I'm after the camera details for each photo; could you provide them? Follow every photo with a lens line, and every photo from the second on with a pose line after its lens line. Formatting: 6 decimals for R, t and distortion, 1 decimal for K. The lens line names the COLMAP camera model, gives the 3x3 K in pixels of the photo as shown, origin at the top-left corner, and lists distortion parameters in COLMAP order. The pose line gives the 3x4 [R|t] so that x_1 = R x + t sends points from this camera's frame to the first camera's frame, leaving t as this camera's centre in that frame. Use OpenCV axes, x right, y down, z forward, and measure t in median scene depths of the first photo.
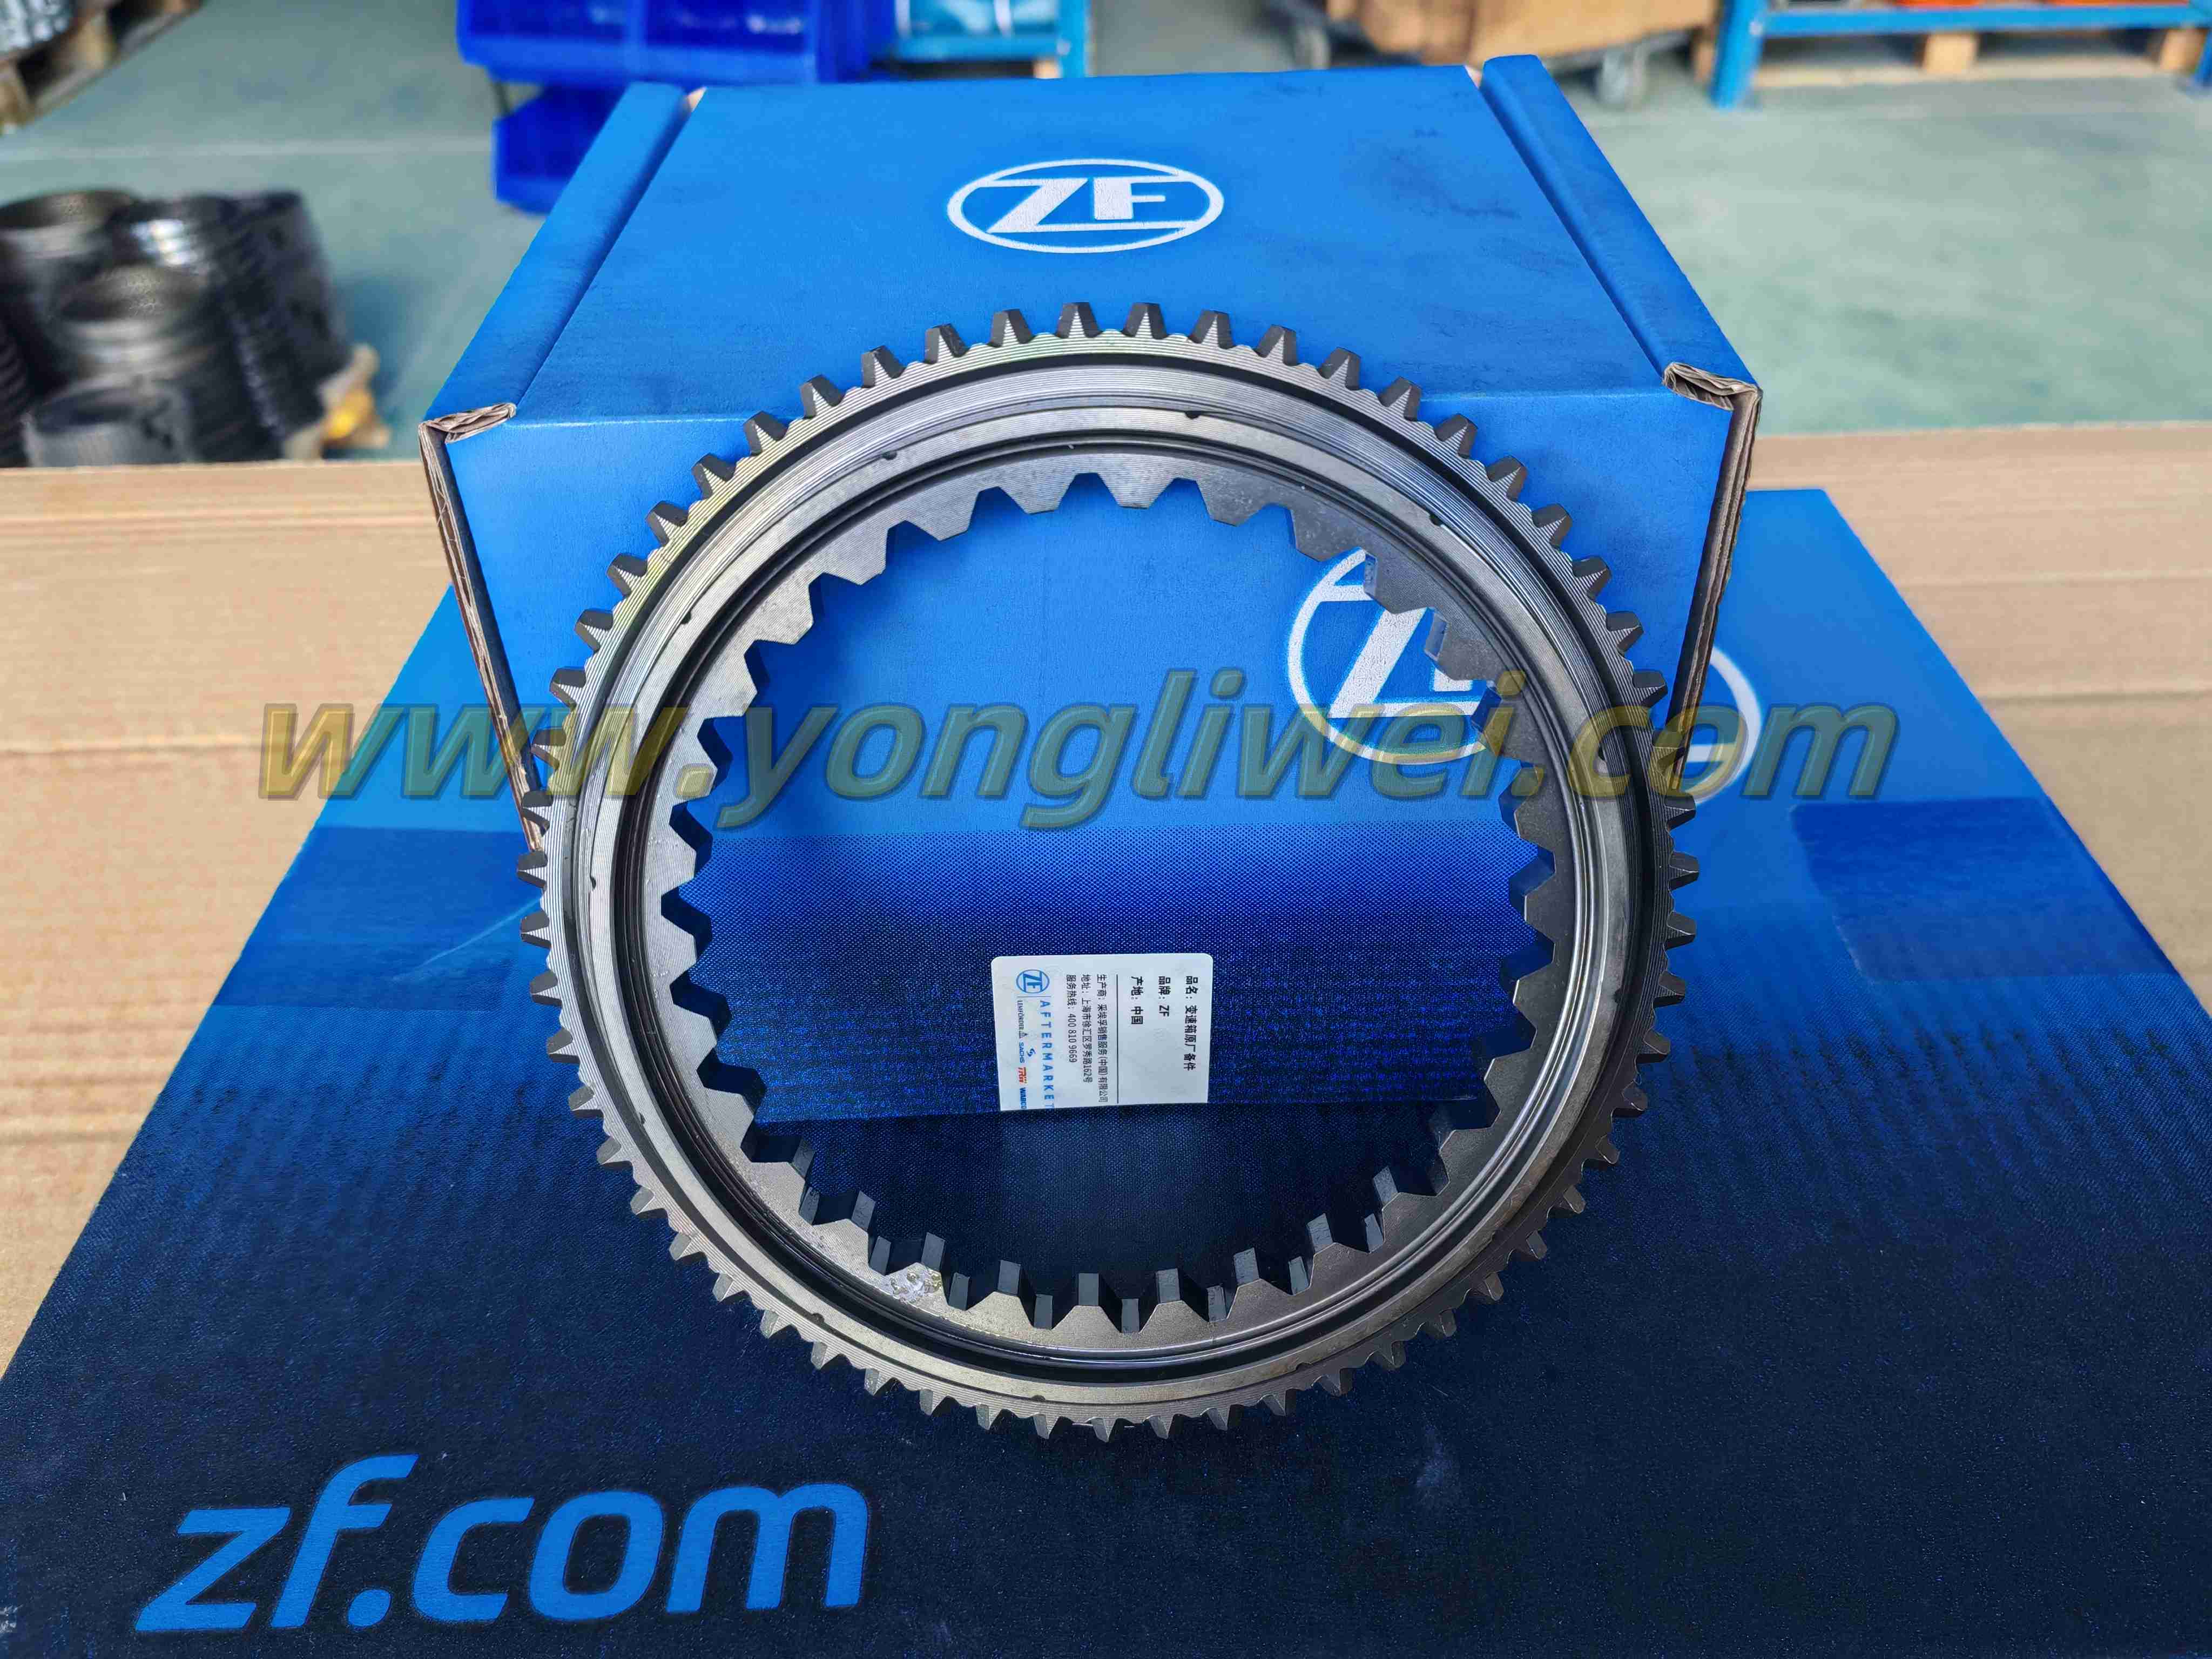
lens RADIAL K [[1739.9, 0, 1084.4], [0, 1739.9, 830.4], [0, 0, 1]] dist [0.006102, 0.005923]
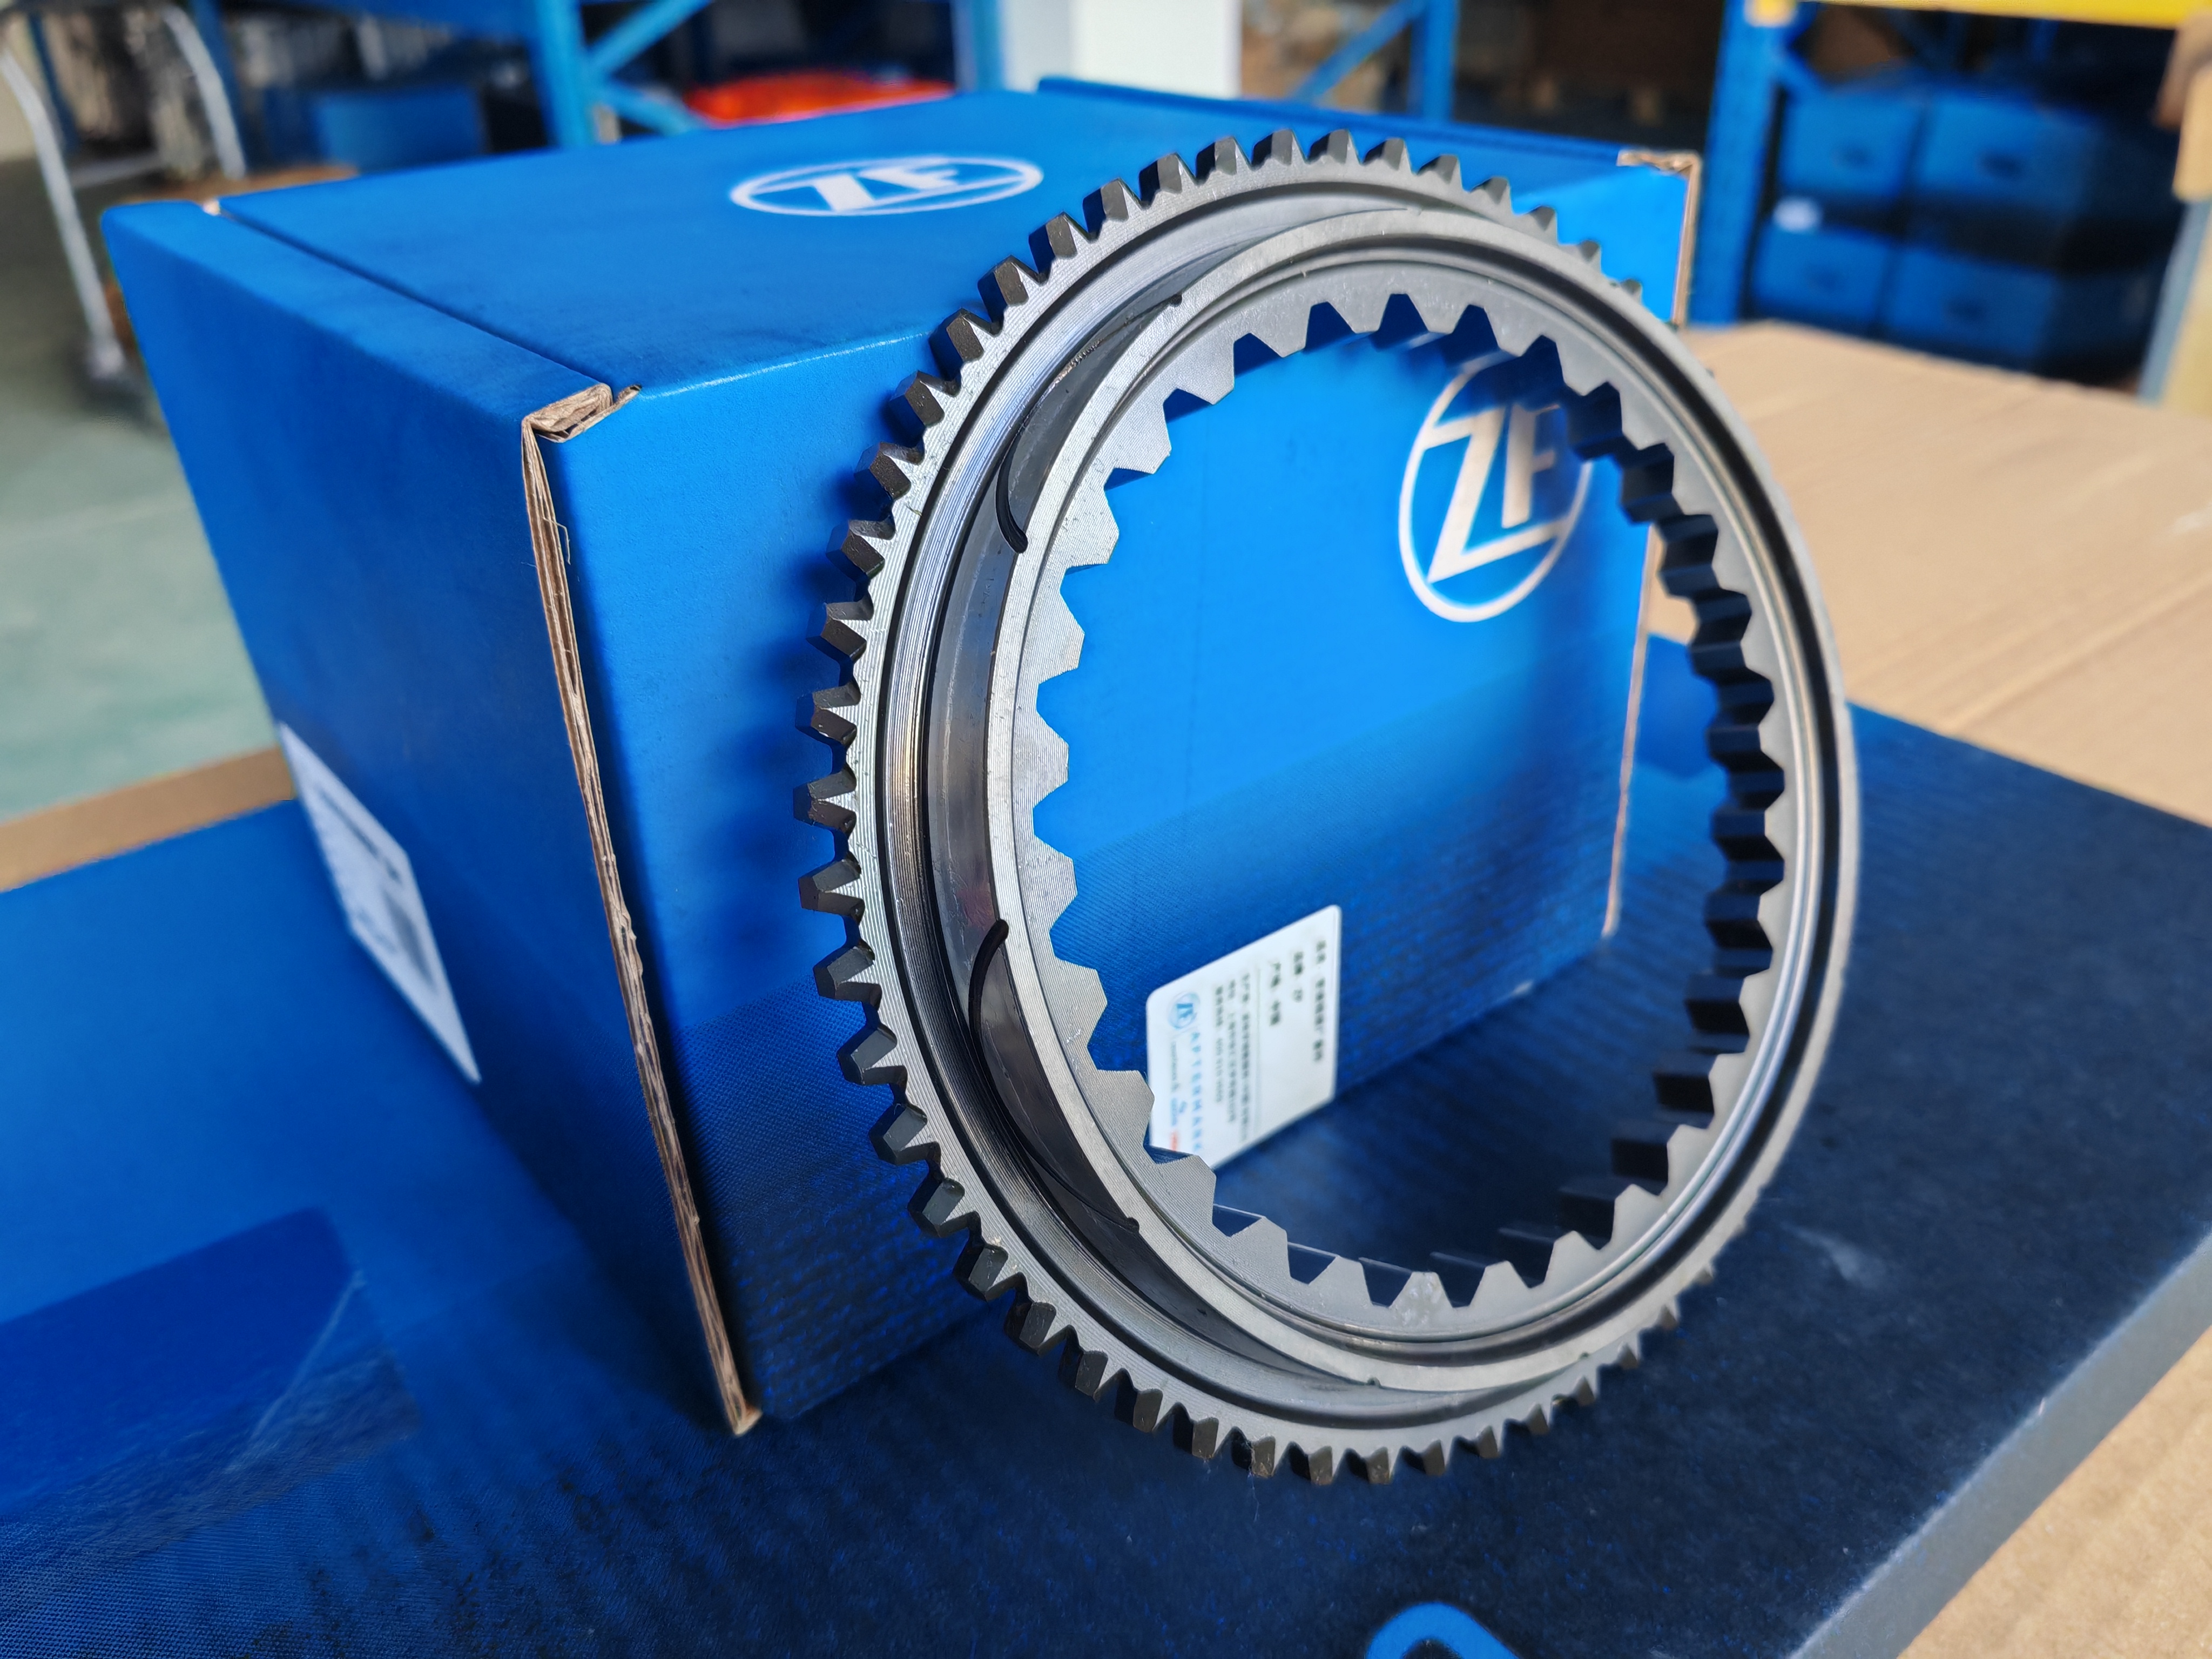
lens RADIAL K [[1785.3, 0, 1109.8], [0, 1785.3, 831.1], [0, 0, 1]] dist [0.007656, -0.015413]
pose [[0.788946, -0.305543, 0.533111, -0.482705], [0.395156, 0.916691, -0.059403, 0.042113], [-0.470548, 0.257528, 0.843957, 0.250292]]
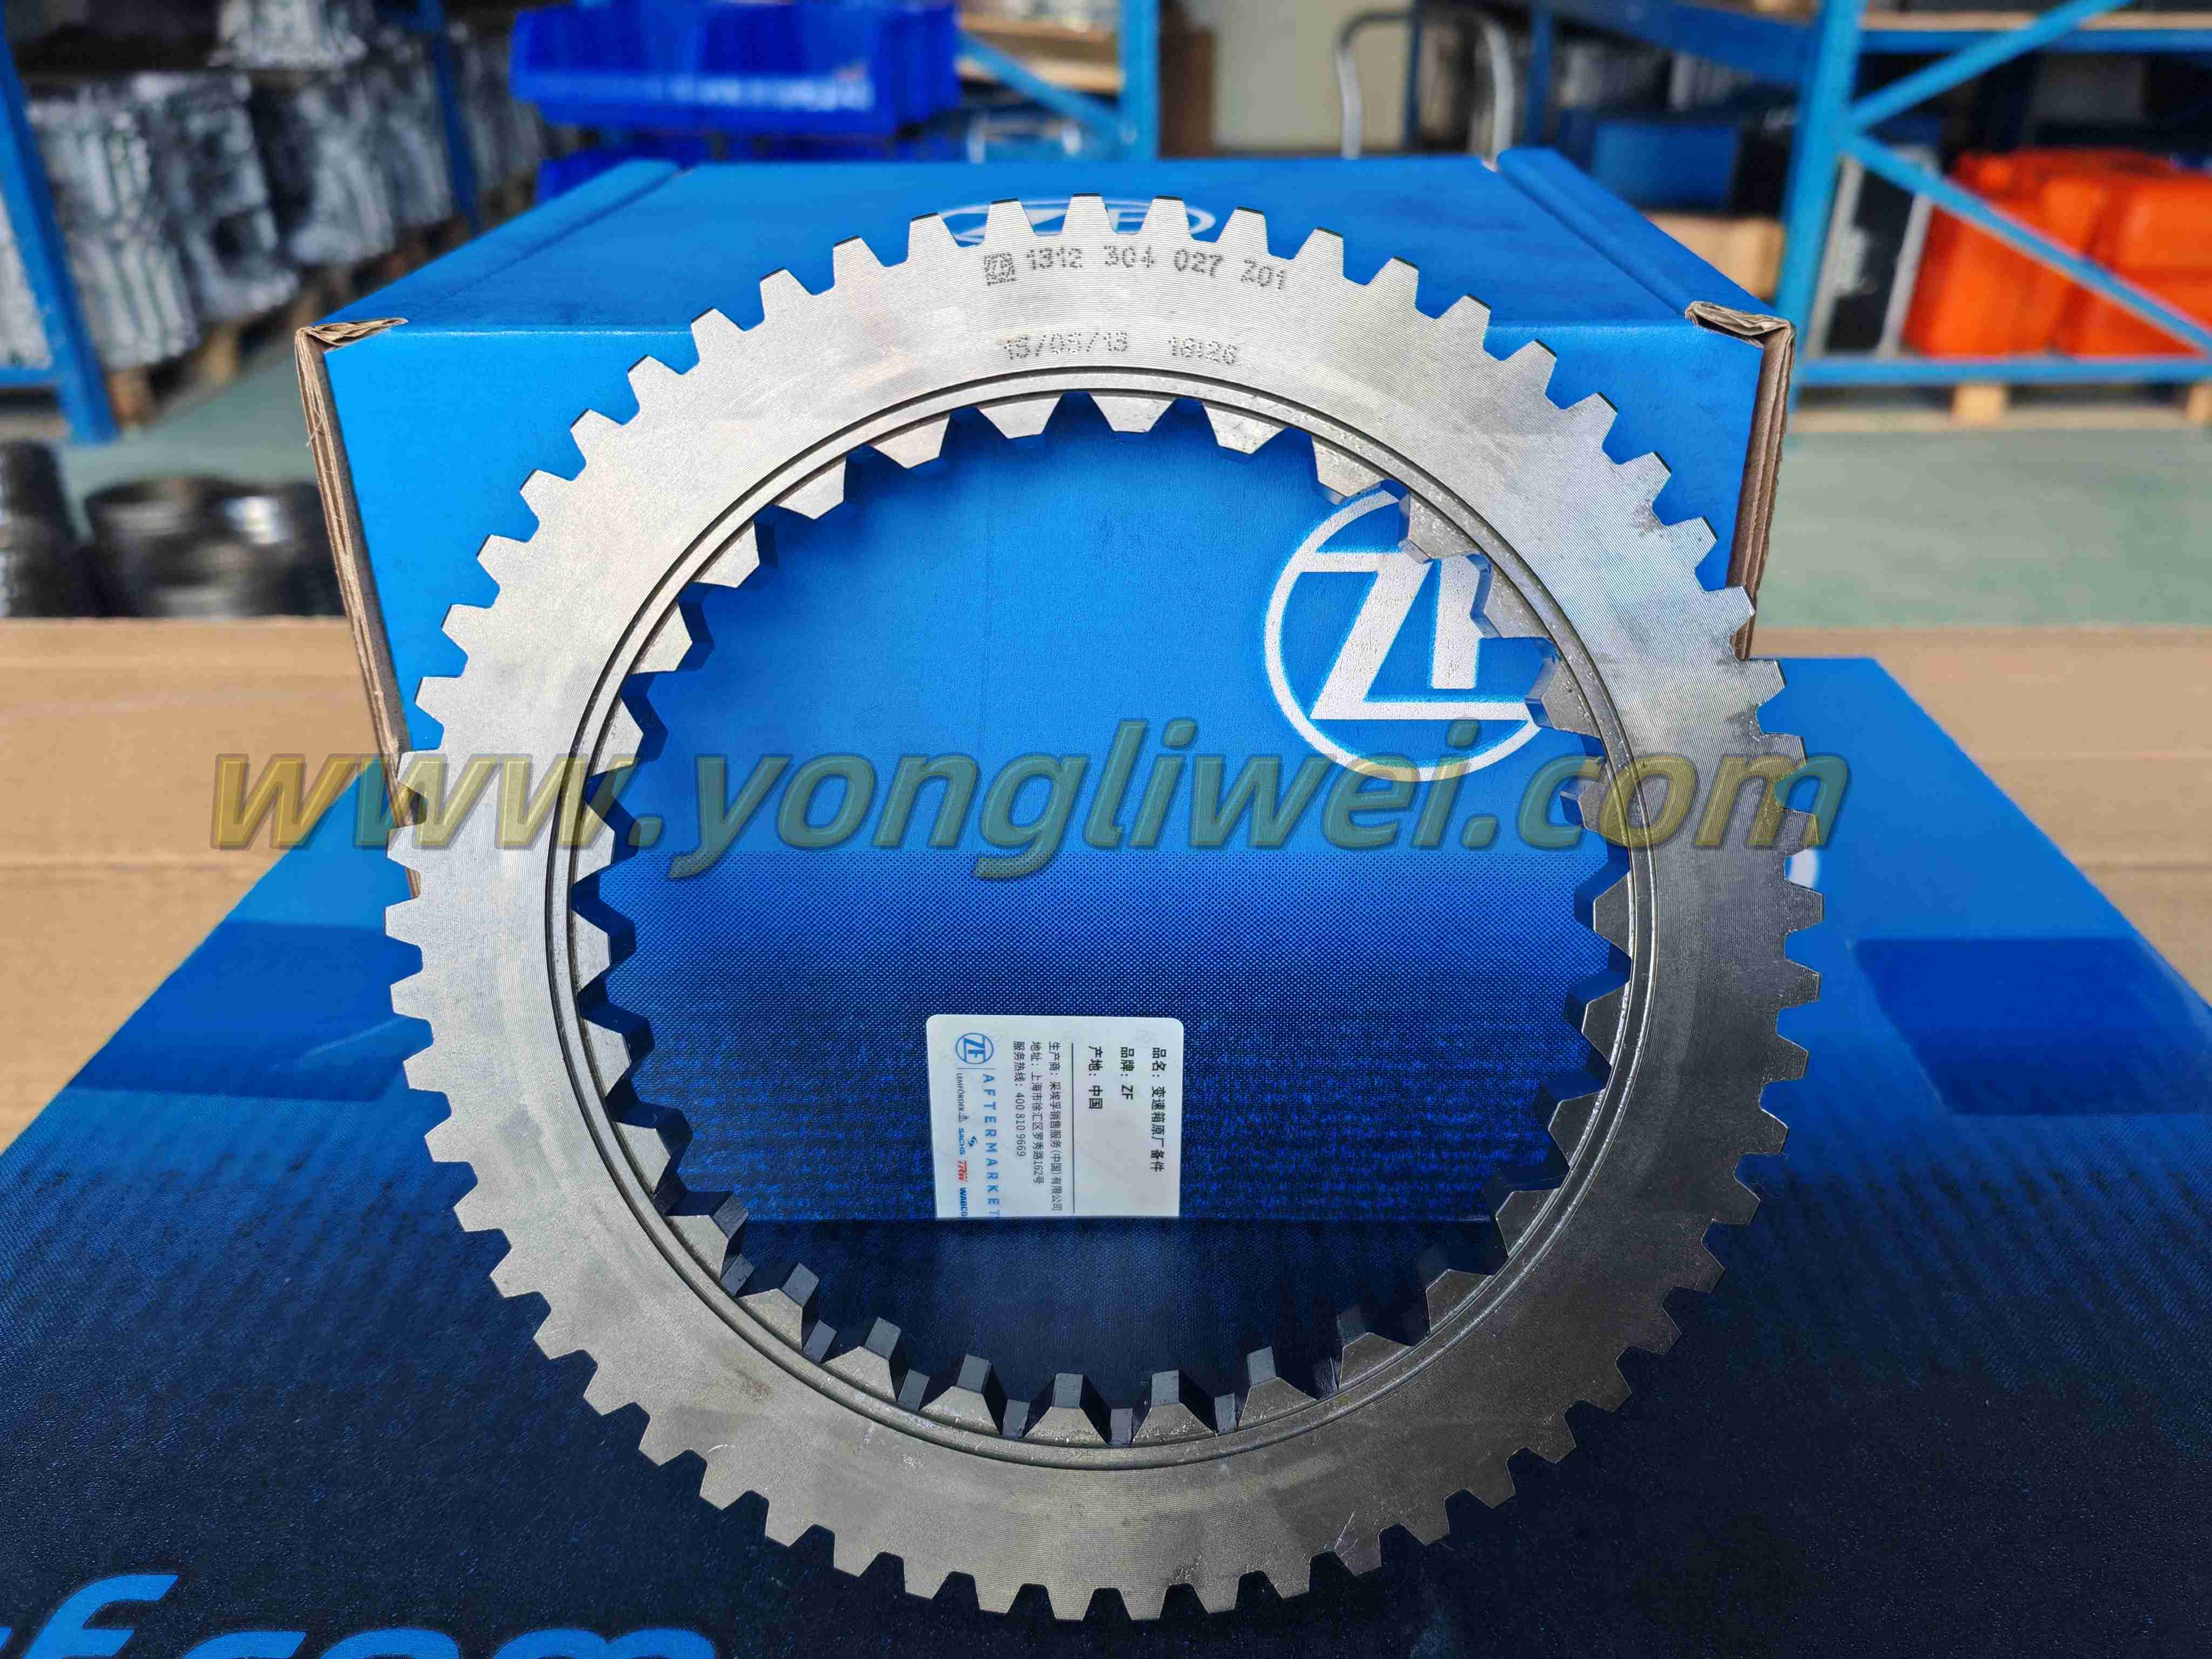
lens RADIAL K [[1749.0, 0, 1106.0], [0, 1749.0, 829.5], [0, 0, 1]] dist [0.008349, -0.004181]
pose [[0.999294, 0.030933, -0.021311, 0.049060], [-0.034319, 0.982479, -0.183184, 0.132702], [0.015271, 0.183787, 0.982848, 0.124933]]
